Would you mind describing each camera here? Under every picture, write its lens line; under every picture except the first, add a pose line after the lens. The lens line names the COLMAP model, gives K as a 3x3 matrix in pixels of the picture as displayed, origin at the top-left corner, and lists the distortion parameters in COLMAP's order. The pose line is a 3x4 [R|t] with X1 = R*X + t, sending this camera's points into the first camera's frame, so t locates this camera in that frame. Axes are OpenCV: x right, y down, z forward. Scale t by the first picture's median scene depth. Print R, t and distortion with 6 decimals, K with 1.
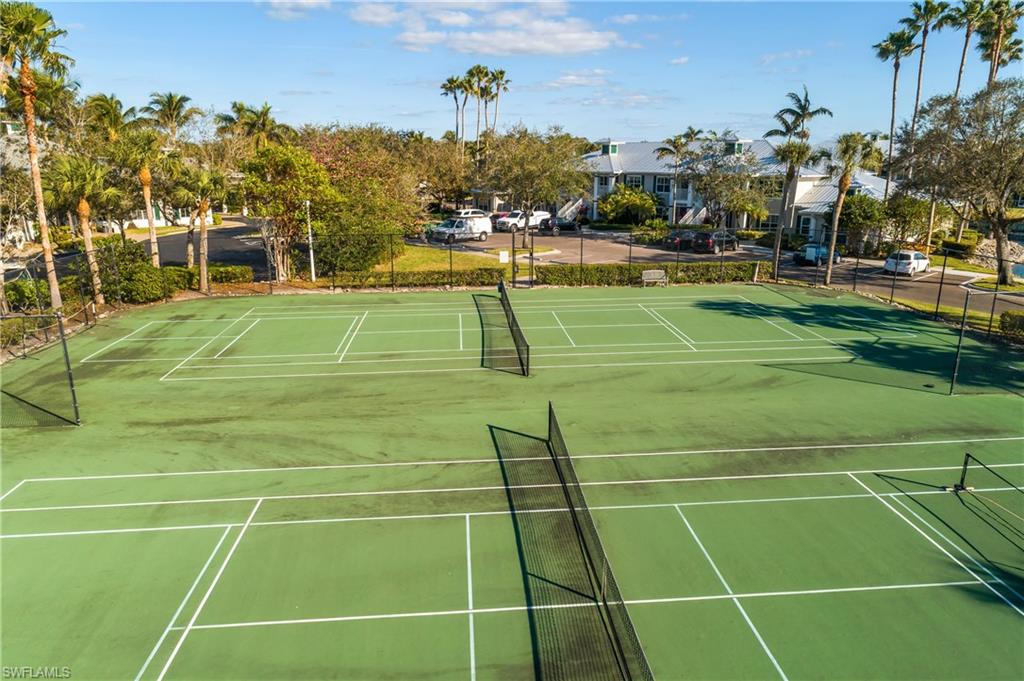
lens RADIAL K [[701.1, 0, 512.0], [0, 701.1, 340.5], [0, 0, 1]] dist [-0.006924, 0.022744]
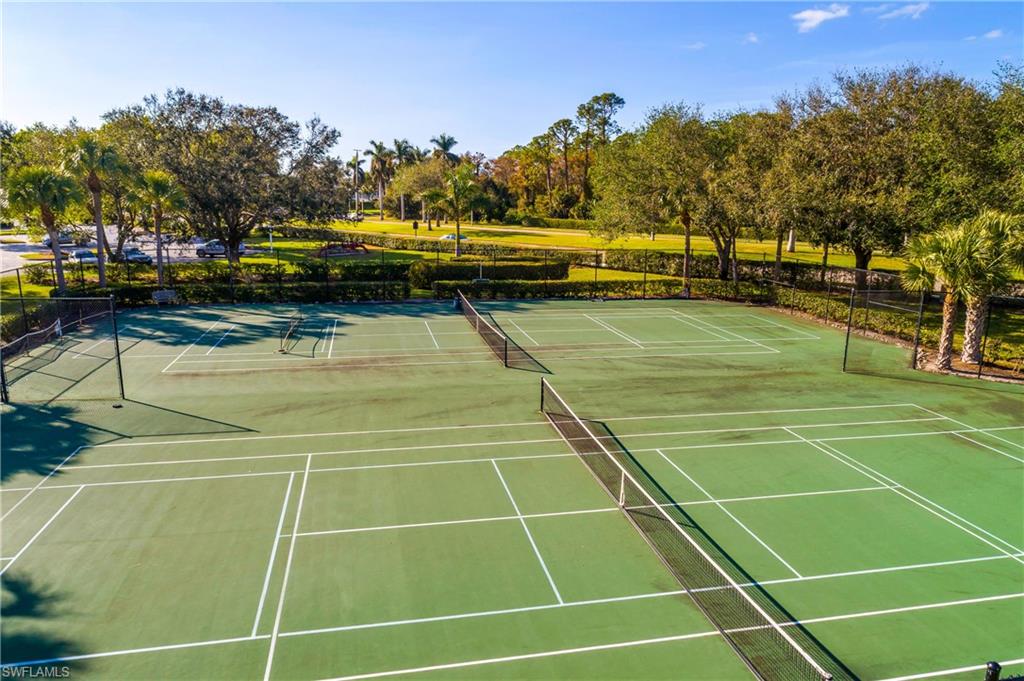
lens RADIAL K [[701.1, 0, 512.0], [0, 701.1, 340.5], [0, 0, 1]] dist [-0.006924, 0.022744]
pose [[-0.991518, 0.013989, -0.129217, 0.184631], [-0.045590, 0.893588, 0.446567, -0.453033], [0.121714, 0.448670, -0.885370, 1.829171]]
